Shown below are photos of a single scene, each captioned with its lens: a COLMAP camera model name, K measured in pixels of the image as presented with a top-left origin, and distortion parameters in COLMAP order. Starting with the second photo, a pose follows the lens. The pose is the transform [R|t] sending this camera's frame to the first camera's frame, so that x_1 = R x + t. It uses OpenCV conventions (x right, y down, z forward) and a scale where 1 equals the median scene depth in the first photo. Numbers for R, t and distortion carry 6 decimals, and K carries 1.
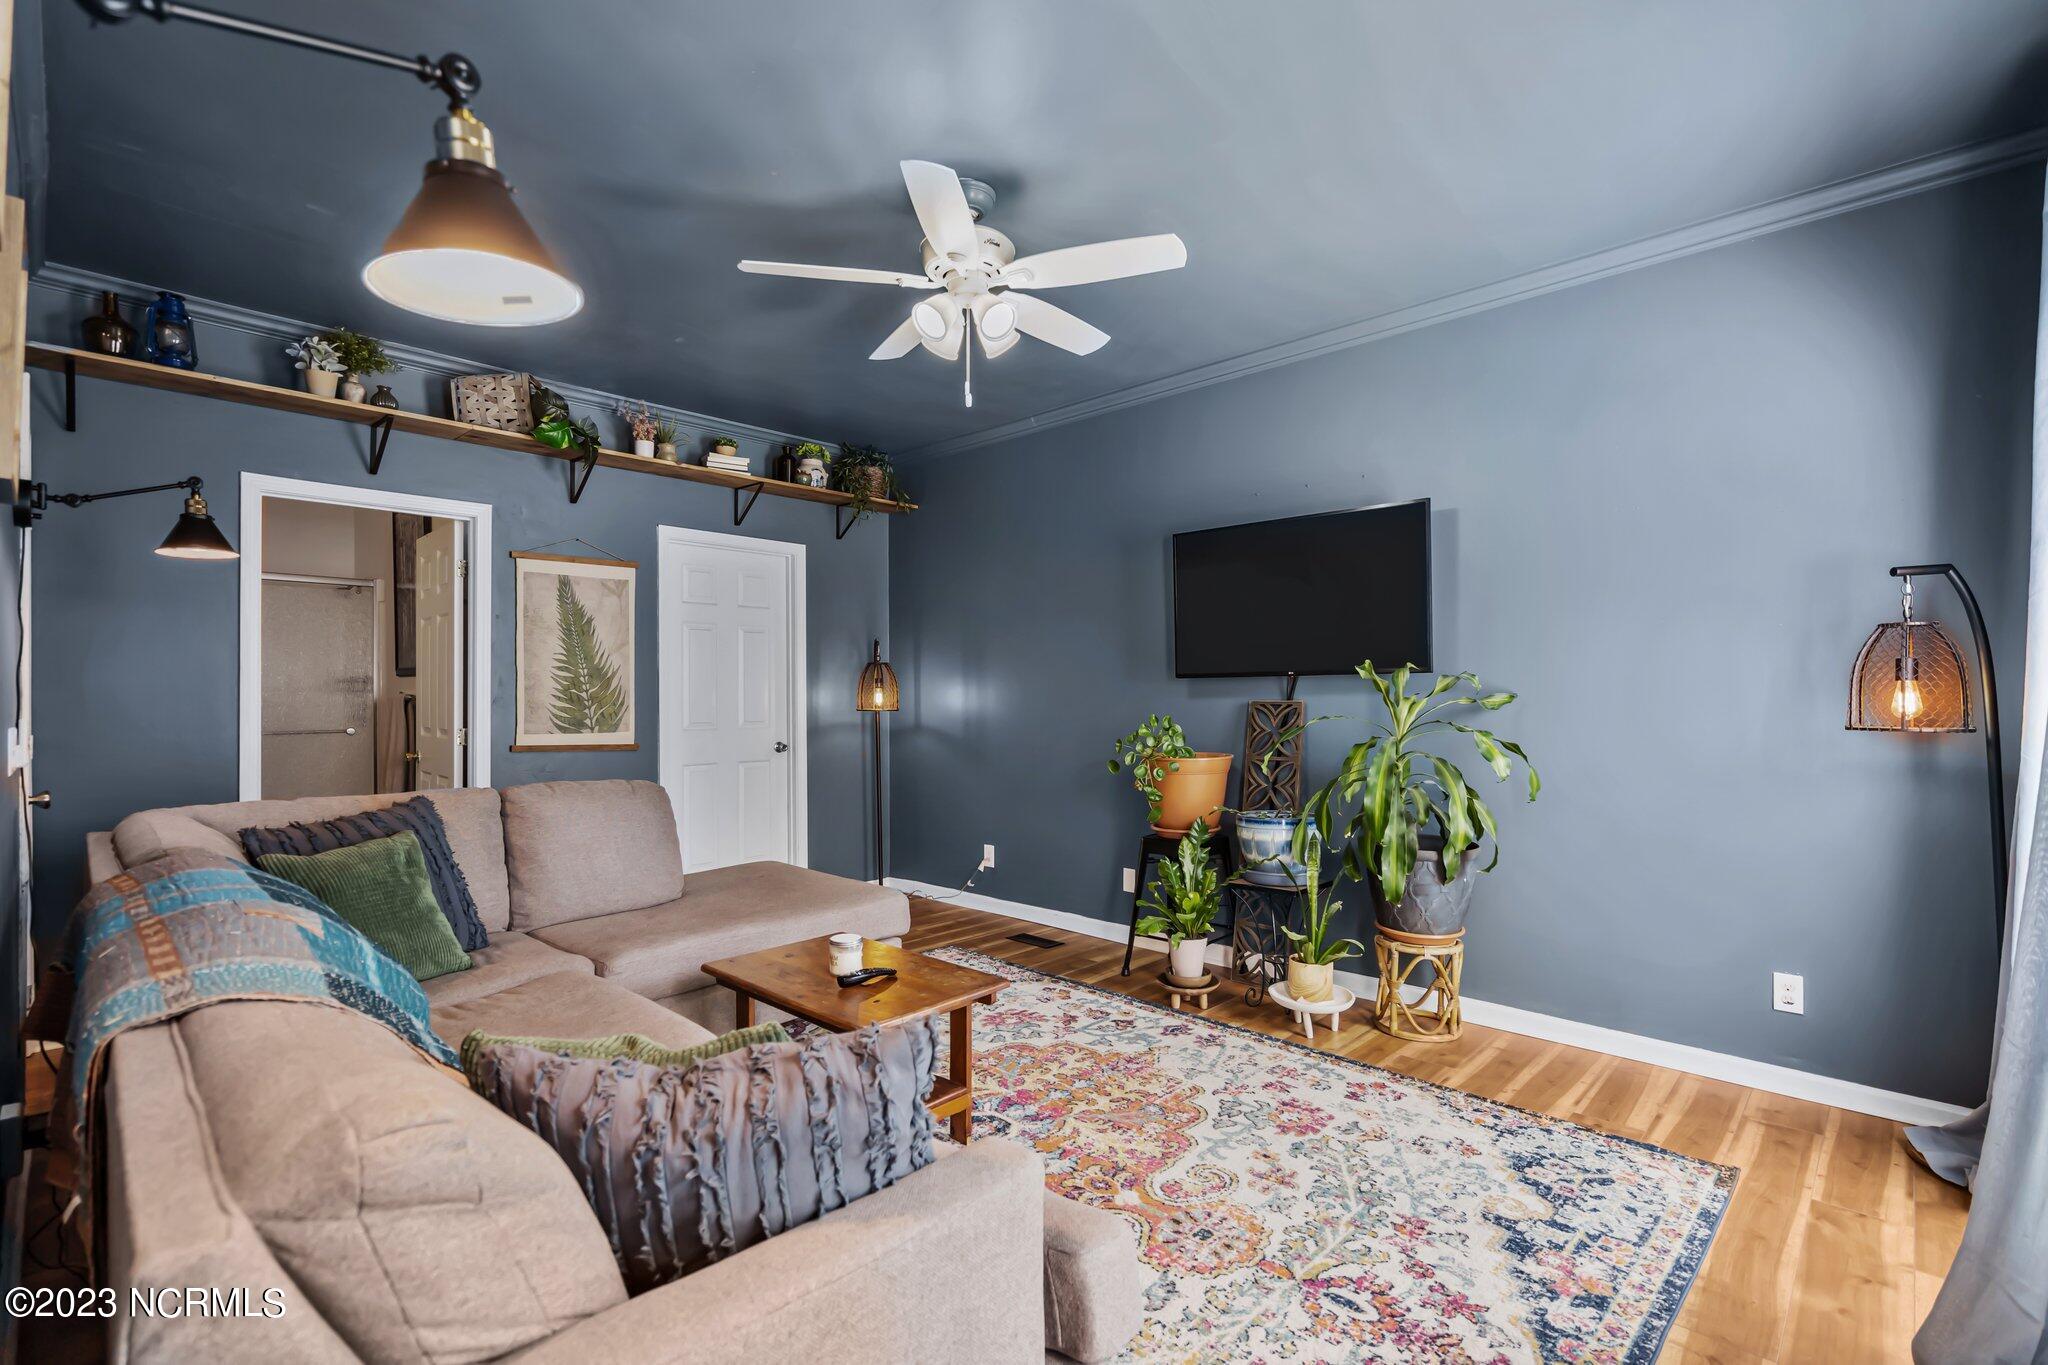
lens RADIAL K [[940.1, 0, 1024.0], [0, 940.1, 682.5], [0, 0, 1]] dist [0.002013, 0.000193]
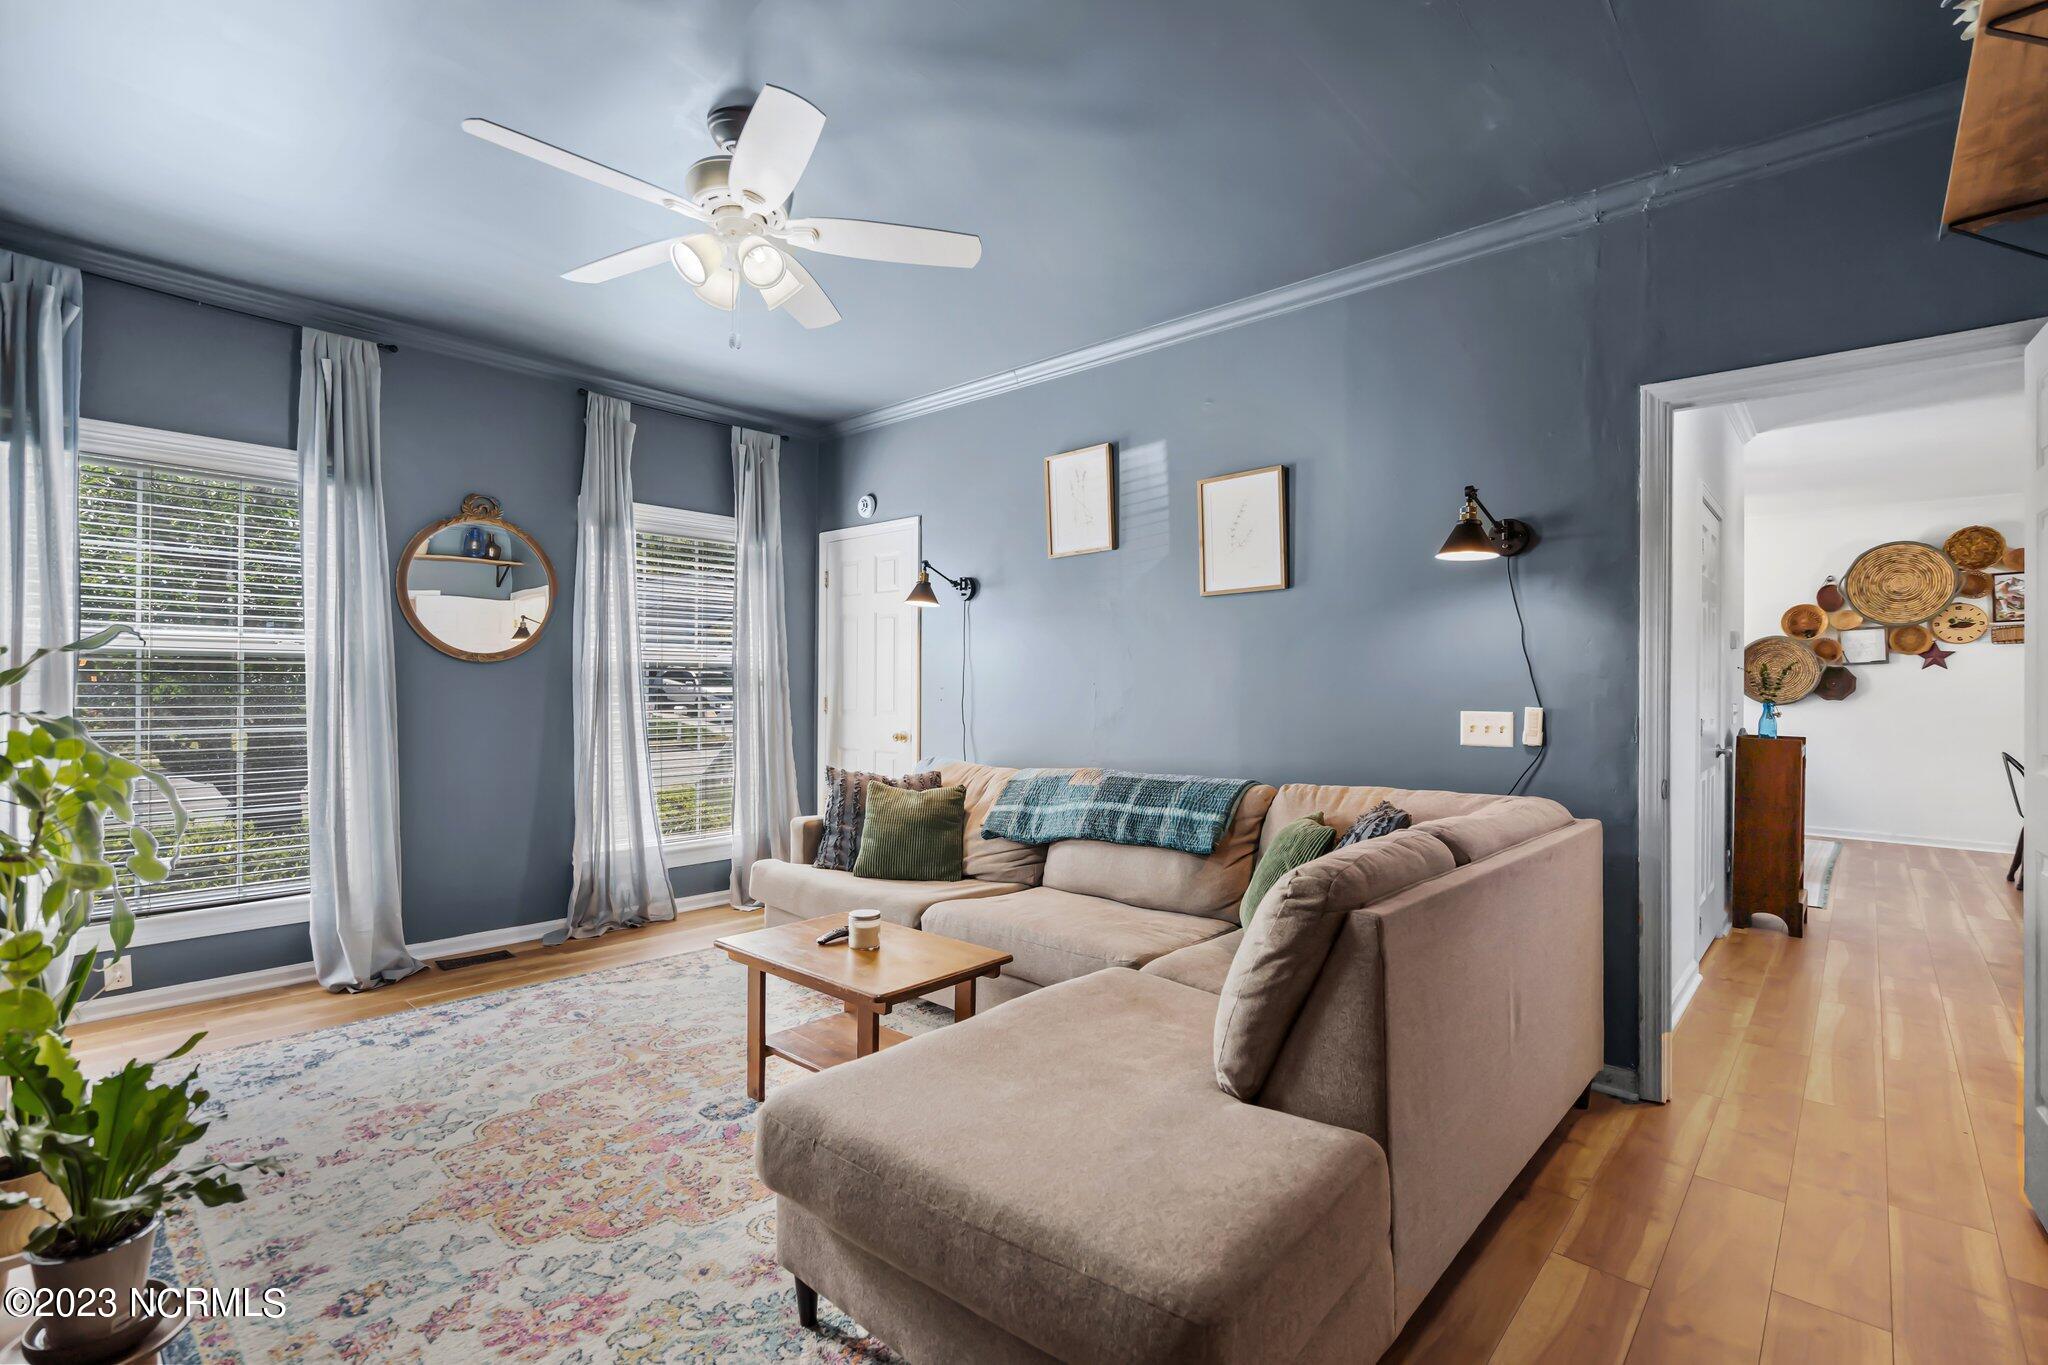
lens RADIAL K [[923.0, 0, 1018.7], [0, 923.0, 677.3], [0, 0, 1]] dist [-0.002021, 0.000153]
pose [[-0.999672, -0.007404, -0.024520, -0.259834], [-0.006823, 0.999696, -0.023704, 0.024885], [0.024688, -0.023529, -0.999418, 1.594730]]
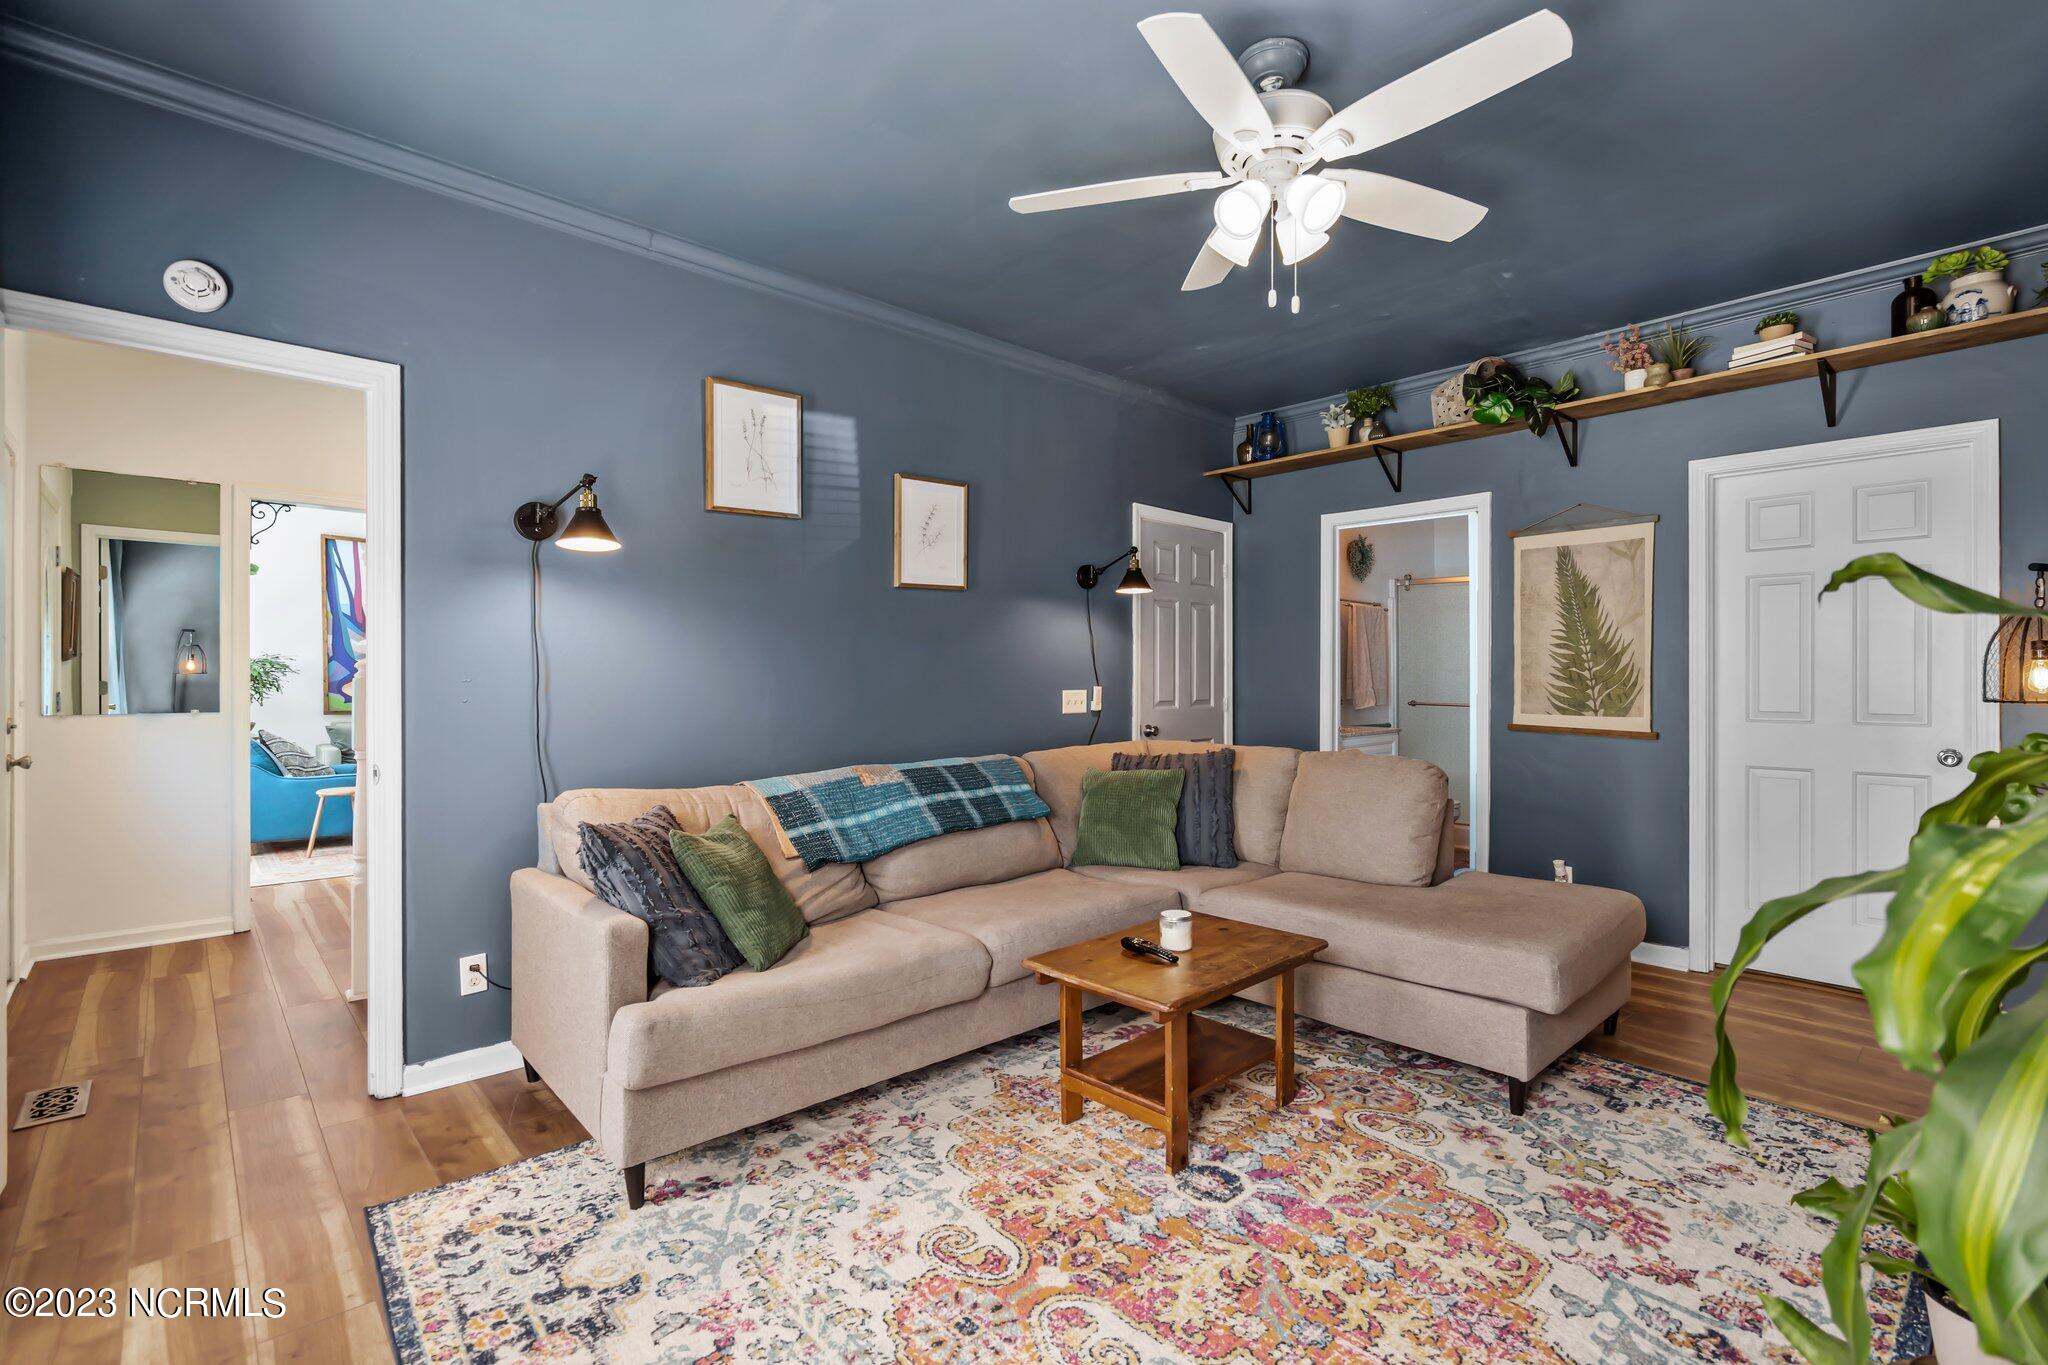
lens RADIAL K [[923.0, 0, 1018.7], [0, 923.0, 677.3], [0, 0, 1]] dist [-0.002021, 0.000153]
pose [[-0.068916, 0.004013, -0.997614, 0.633432], [0.013347, 0.999906, 0.003100, 0.008957], [0.997533, -0.013101, -0.068963, 0.706758]]
